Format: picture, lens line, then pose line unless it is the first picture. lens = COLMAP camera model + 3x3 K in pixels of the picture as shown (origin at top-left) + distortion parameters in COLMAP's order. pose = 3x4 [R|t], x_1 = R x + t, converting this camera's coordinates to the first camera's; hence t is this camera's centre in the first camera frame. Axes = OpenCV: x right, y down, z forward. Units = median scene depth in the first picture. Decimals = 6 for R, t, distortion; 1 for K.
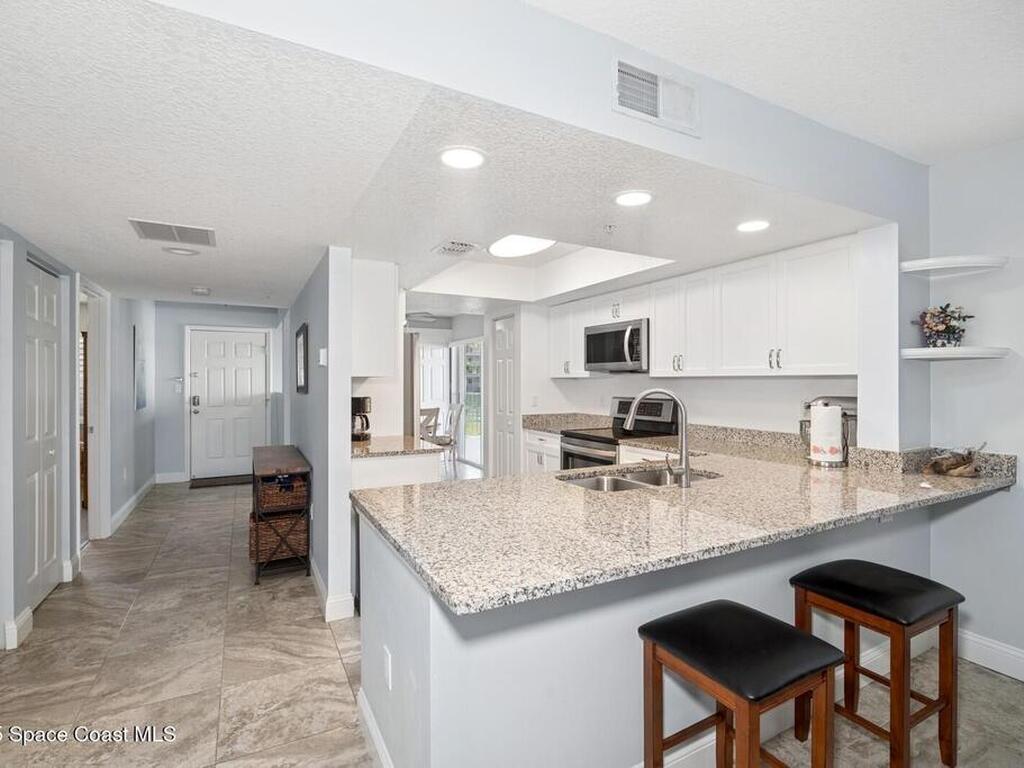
lens RADIAL K [[504.2, 0, 517.1], [0, 504.2, 379.5], [0, 0, 1]] dist [-0.008873, -0.001246]
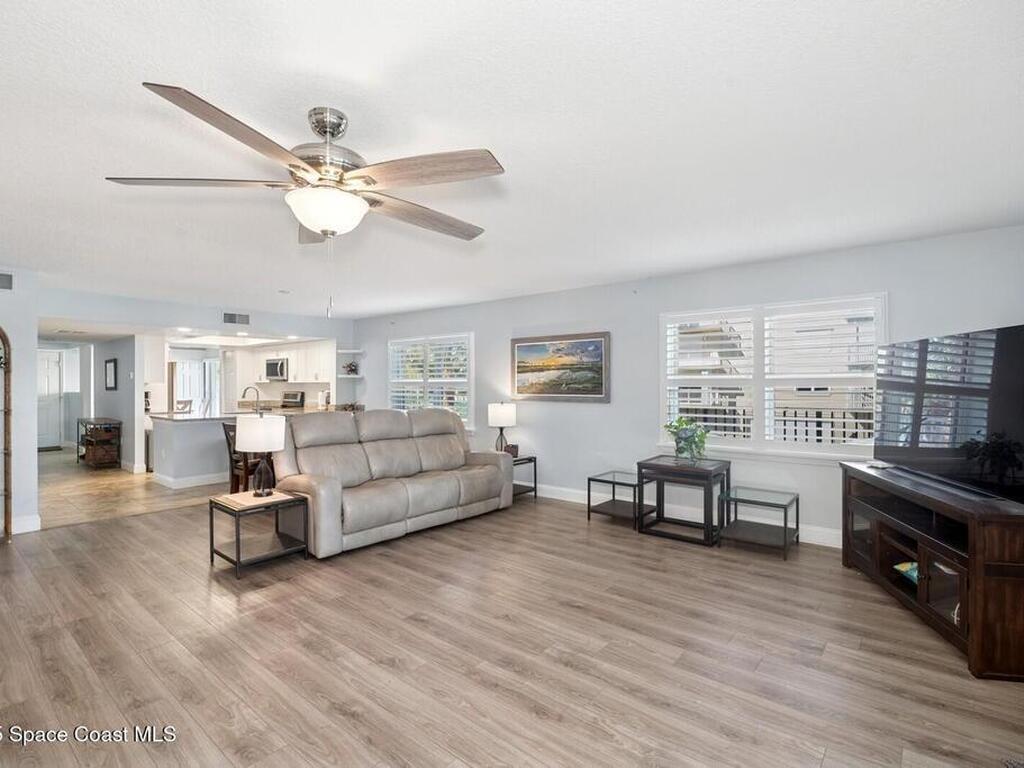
lens RADIAL K [[504.2, 0, 517.1], [0, 504.2, 379.5], [0, 0, 1]] dist [-0.008873, -0.001246]
pose [[0.924762, 0.003029, 0.380535, 0.348324], [0.000137, 0.999966, -0.008293, -0.000355], [-0.380547, 0.007721, 0.924729, -1.596048]]
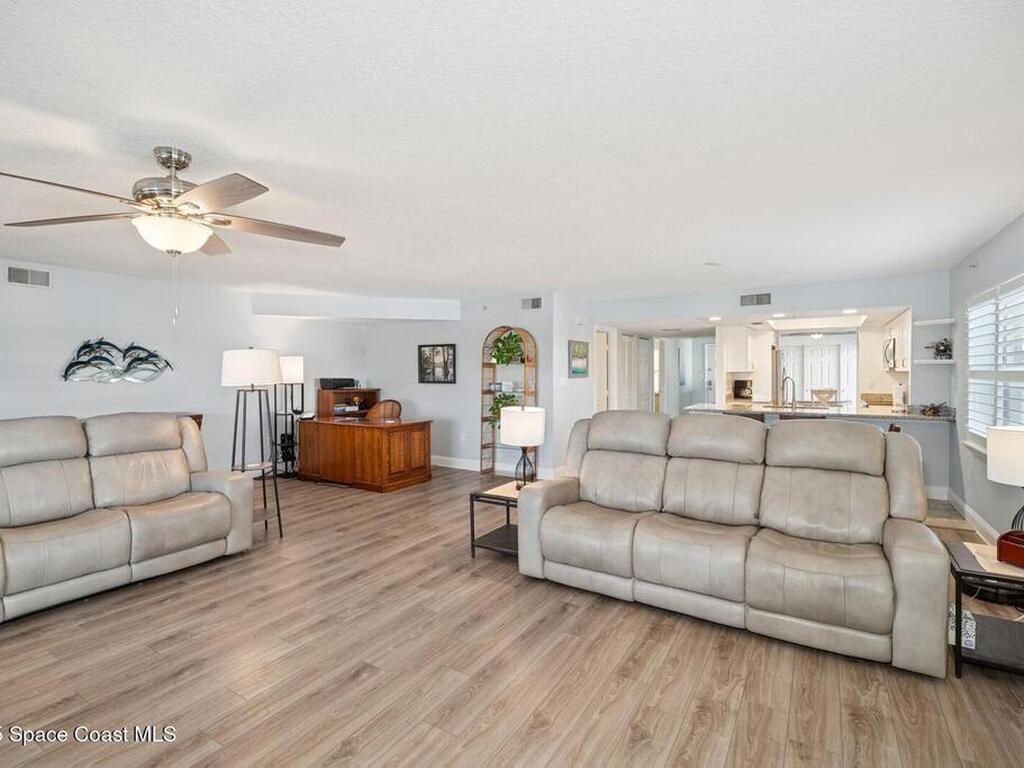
lens RADIAL K [[504.2, 0, 517.1], [0, 504.2, 379.5], [0, 0, 1]] dist [-0.008873, -0.001246]
pose [[0.509852, 0.013703, -0.860153, 1.069030], [0.001735, 0.999855, 0.016957, -0.008617], [0.860260, -0.010138, 0.509755, -1.014798]]
